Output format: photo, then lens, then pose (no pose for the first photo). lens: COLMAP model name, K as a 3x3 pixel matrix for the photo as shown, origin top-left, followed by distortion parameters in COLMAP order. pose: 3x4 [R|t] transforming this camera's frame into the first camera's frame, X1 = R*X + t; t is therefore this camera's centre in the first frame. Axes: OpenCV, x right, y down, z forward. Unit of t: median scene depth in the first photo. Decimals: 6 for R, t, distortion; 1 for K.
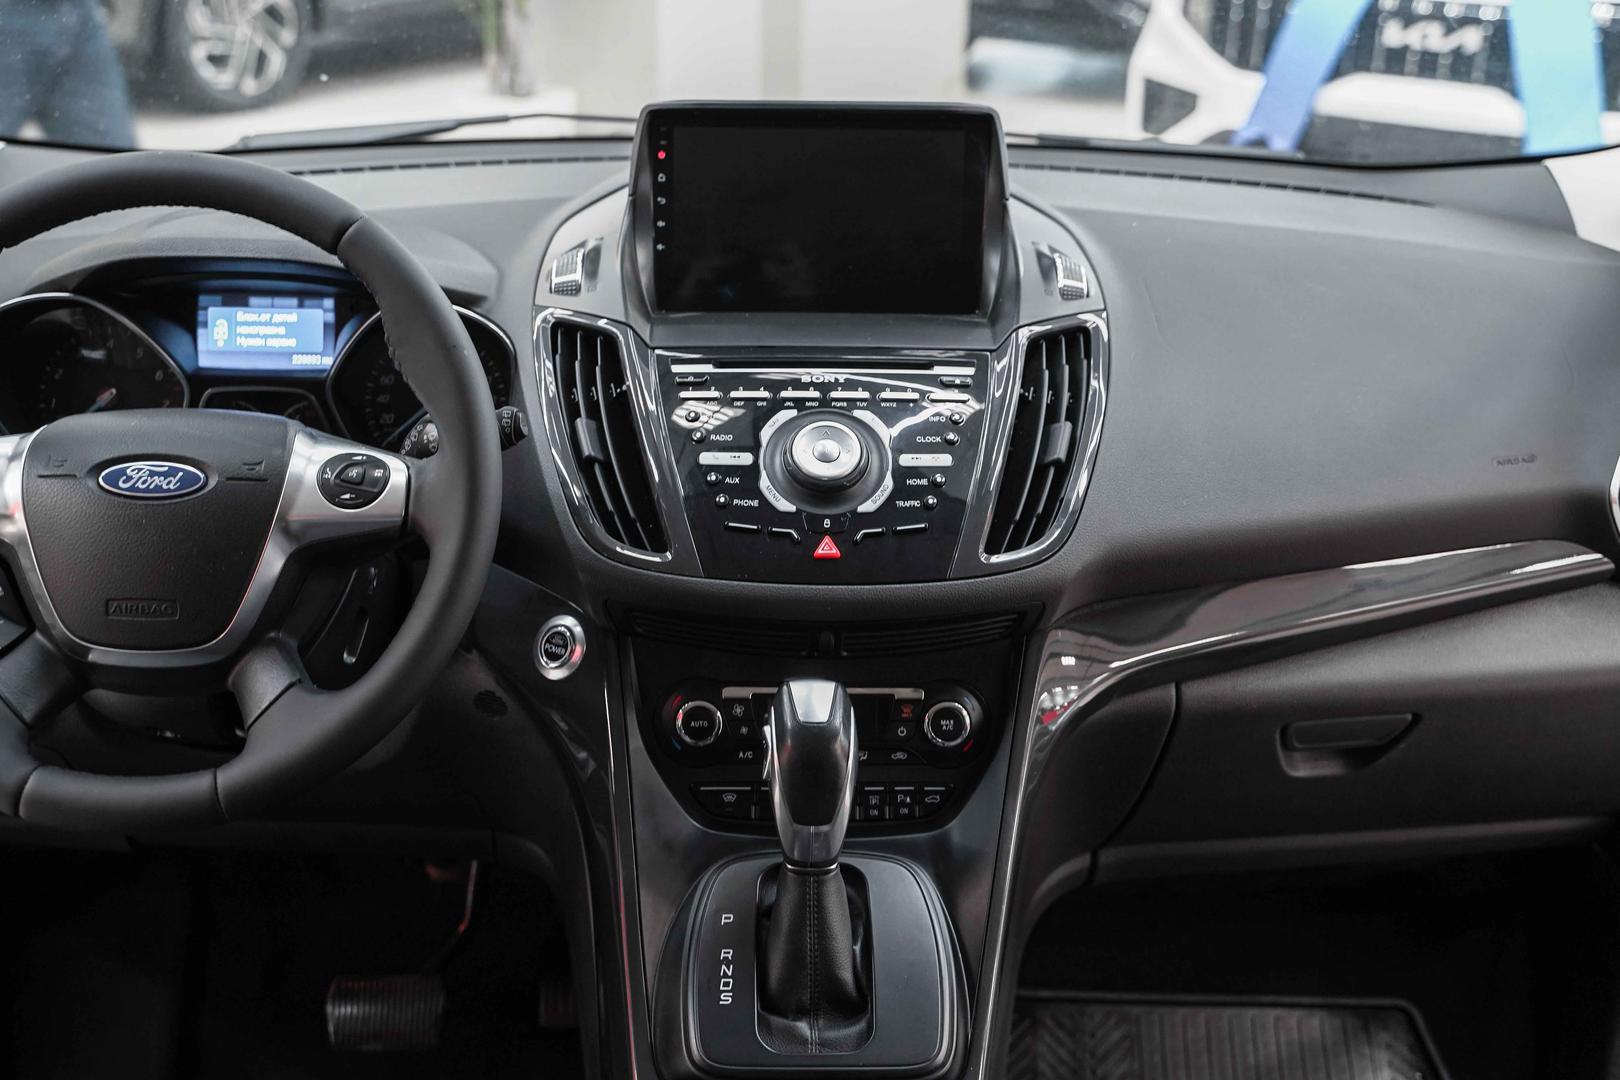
lens RADIAL K [[2022.6, 0, 814.2], [0, 2022.6, 500.5], [0, 0, 1]] dist [-0.002181, 0.010706]
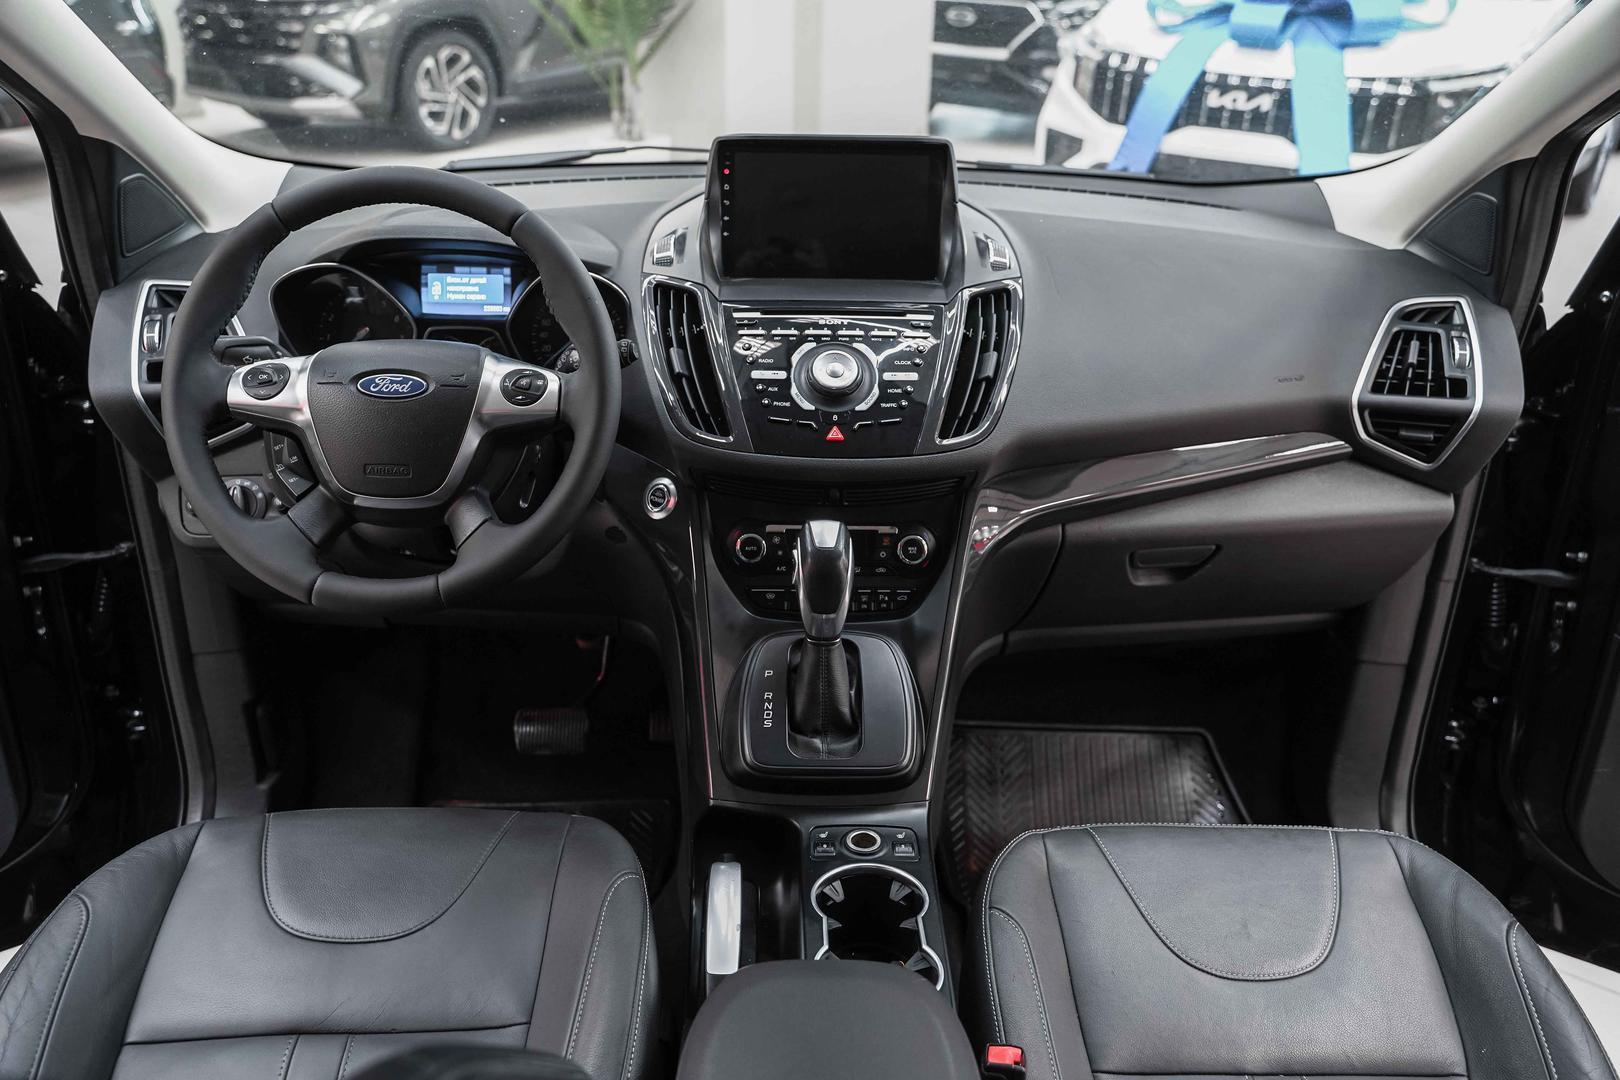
lens RADIAL K [[1299.3, 0, 810.0], [0, 1299.3, 540.0], [0, 0, 1]] dist [-0.014016, 0.002635]
pose [[0.999905, 0.006804, -0.012010, -0.000215], [-0.005575, 0.995011, 0.099613, 0.005250], [0.012628, -0.099537, 0.994954, 0.017756]]
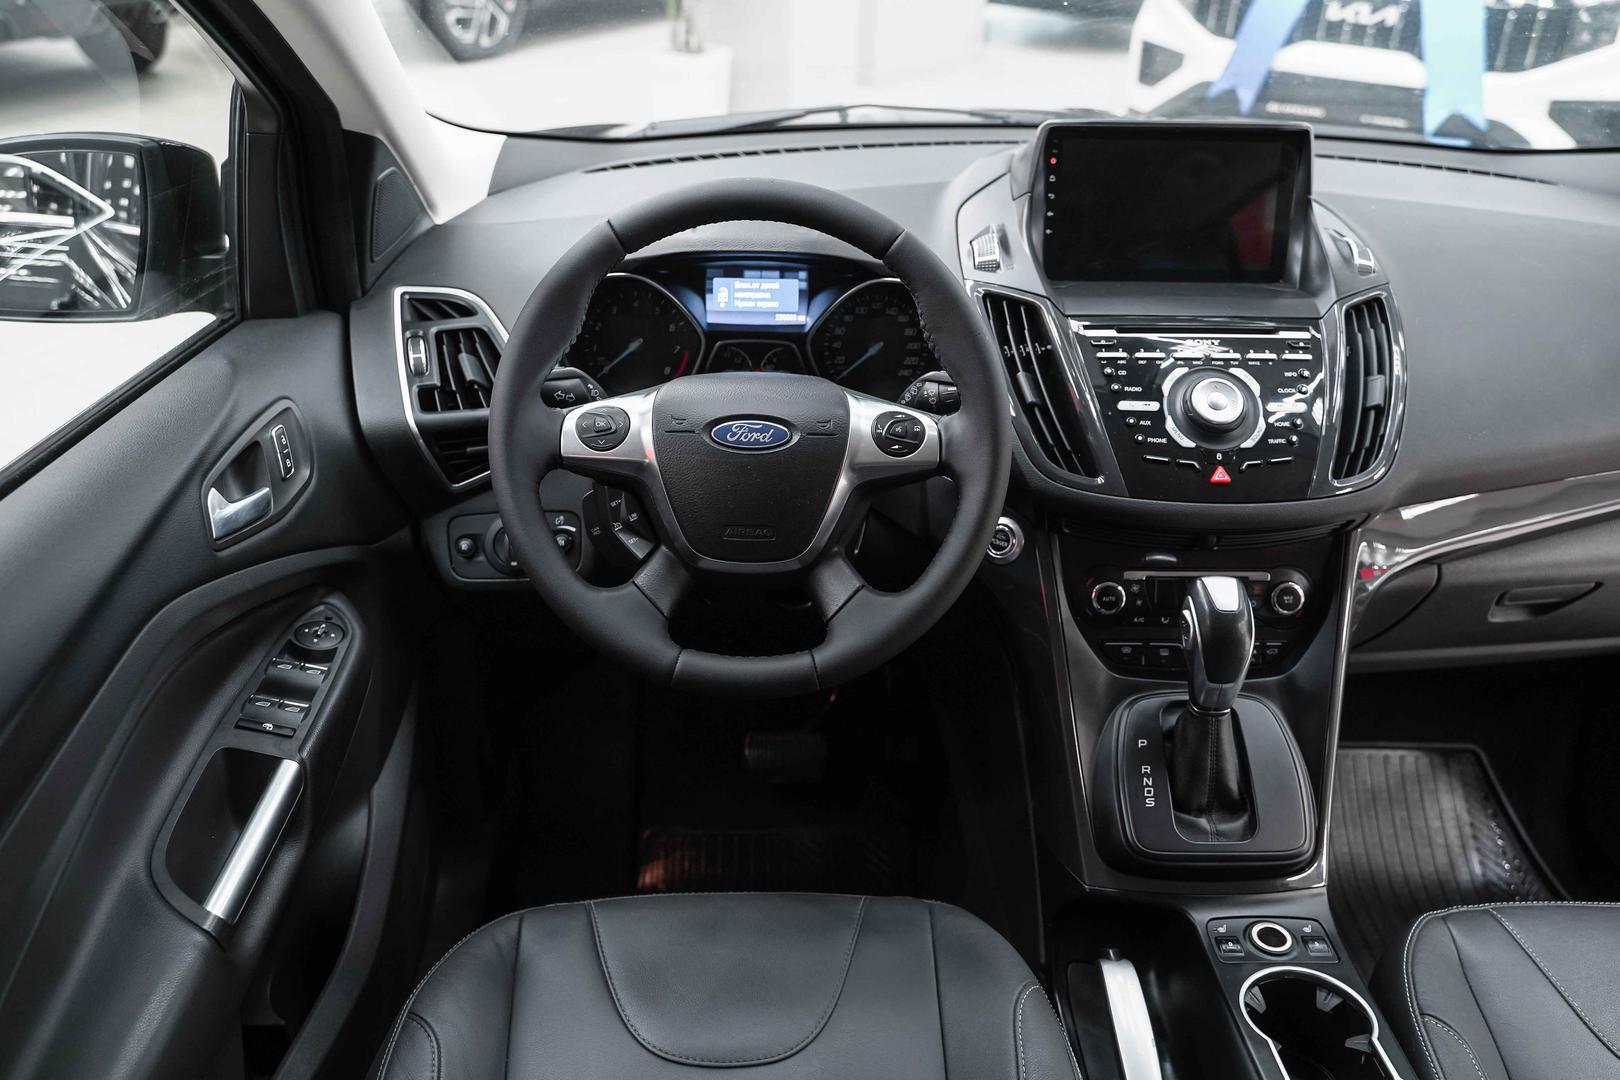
lens RADIAL K [[1337.2, 0, 810.0], [0, 1337.2, 540.0], [0, 0, 1]] dist [-0.018633, 0.000677]
pose [[0.999899, 0.004071, -0.013583, -0.239760], [-0.001799, 0.986577, 0.163286, -0.074156], [0.014065, -0.163245, 0.986485, 0.105725]]
